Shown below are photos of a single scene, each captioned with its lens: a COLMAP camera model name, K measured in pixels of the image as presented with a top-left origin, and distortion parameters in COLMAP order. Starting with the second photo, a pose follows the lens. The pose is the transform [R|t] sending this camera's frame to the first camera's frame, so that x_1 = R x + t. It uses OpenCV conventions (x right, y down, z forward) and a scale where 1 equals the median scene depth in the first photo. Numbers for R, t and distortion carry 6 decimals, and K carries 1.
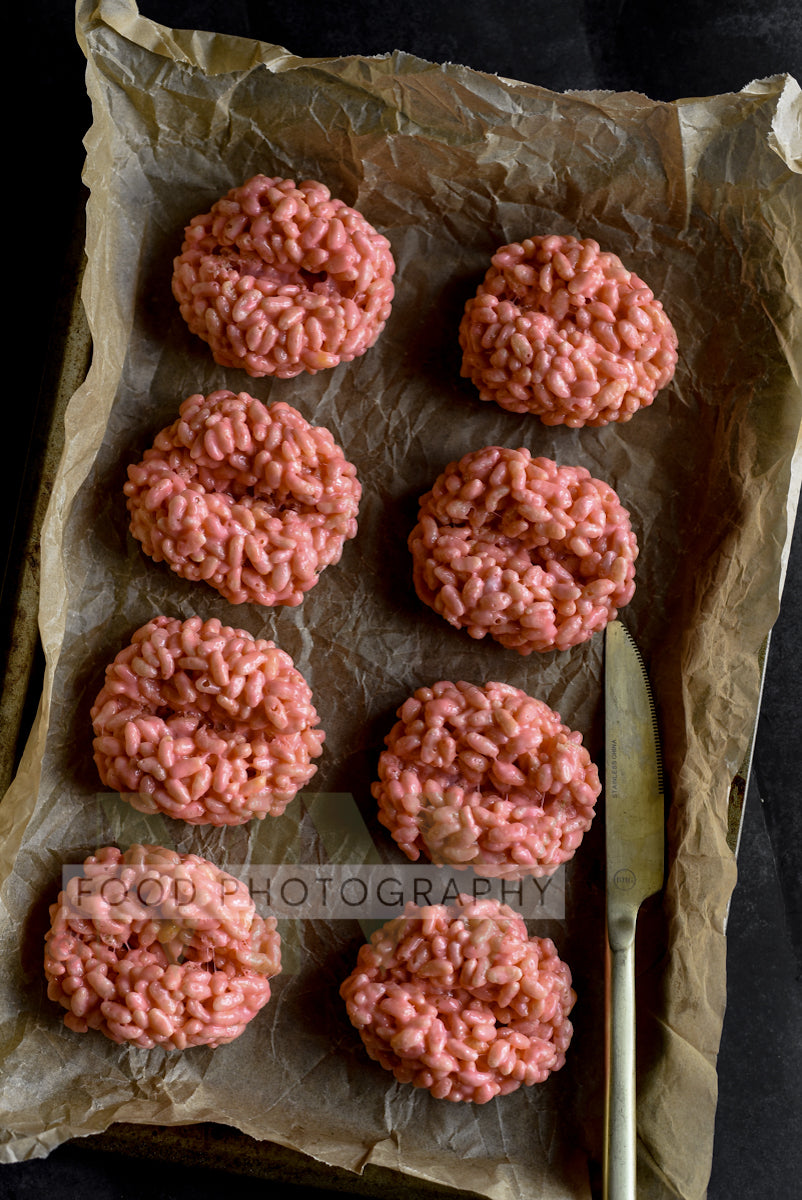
lens RADIAL K [[1825.8, 0, 401.0], [0, 1825.8, 600.0], [0, 0, 1]] dist [-0.153329, 0.075424]
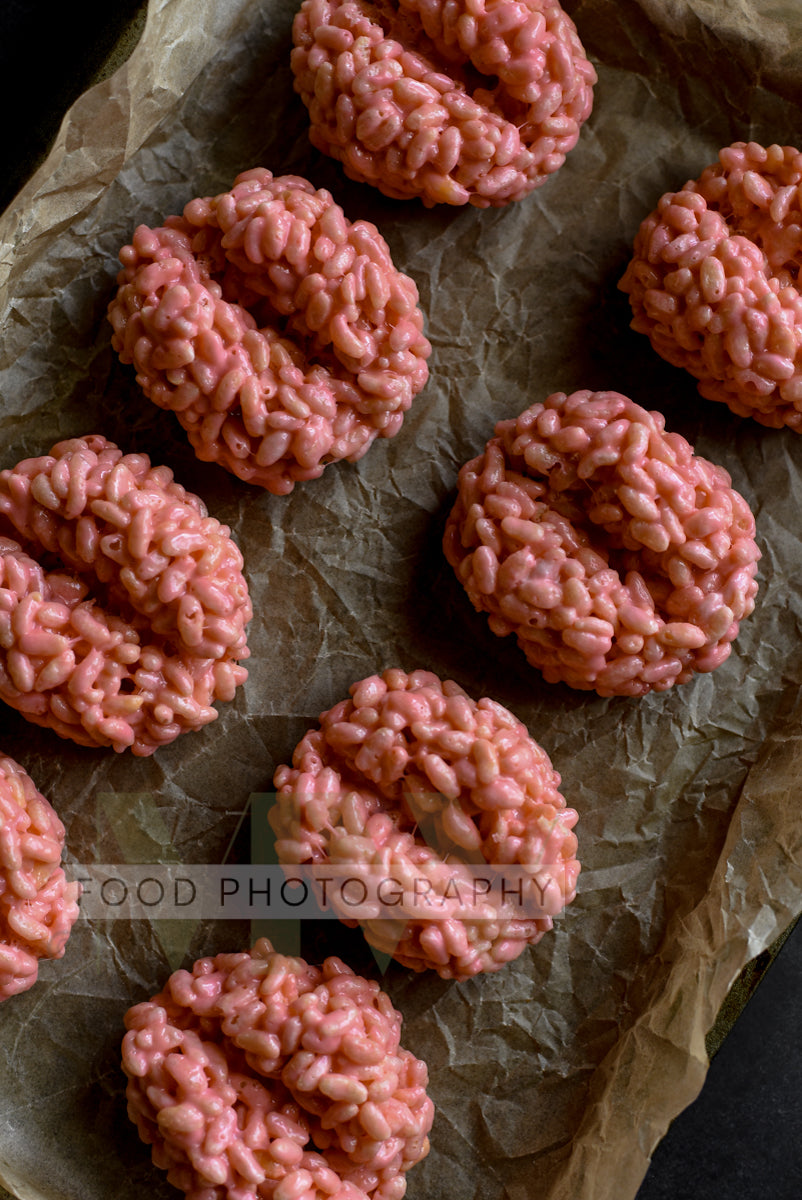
lens RADIAL K [[1825.8, 0, 401.0], [0, 1825.8, 600.0], [0, 0, 1]] dist [-0.153329, 0.075424]
pose [[0.921568, 0.387044, -0.030153, 0.024528], [-0.386265, 0.921943, 0.028637, 0.002453], [0.038883, -0.014743, 0.999135, 0.293361]]
